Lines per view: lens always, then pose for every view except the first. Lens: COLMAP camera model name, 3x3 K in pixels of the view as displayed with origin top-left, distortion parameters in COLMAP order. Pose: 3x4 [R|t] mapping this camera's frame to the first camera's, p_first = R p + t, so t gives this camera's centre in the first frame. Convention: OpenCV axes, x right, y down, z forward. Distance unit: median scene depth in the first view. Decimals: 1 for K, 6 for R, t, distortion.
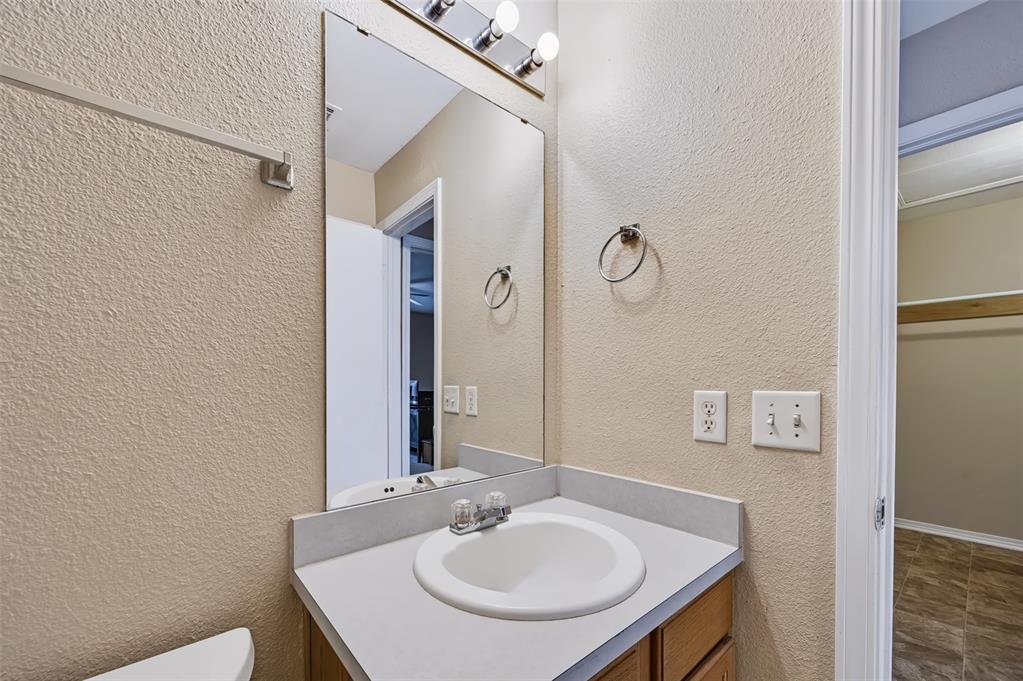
lens RADIAL K [[406.5, 0, 513.7], [0, 406.5, 384.7], [0, 0, 1]] dist [-0.000924, -0.000228]
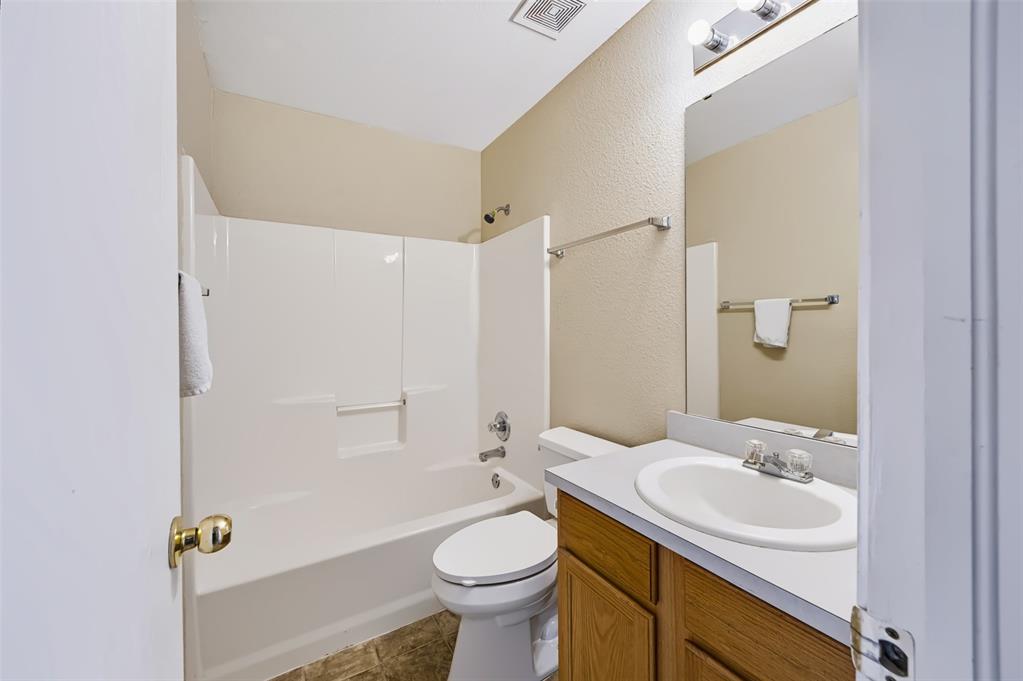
lens RADIAL K [[391.2, 0, 513.0], [0, 391.2, 347.4], [0, 0, 1]] dist [-0.001273, -0.000075]
pose [[-0.165545, 0.038389, -0.985455, 1.048060], [-0.001357, 0.999232, 0.039153, -0.015378], [0.986201, 0.007818, -0.165366, 0.509531]]
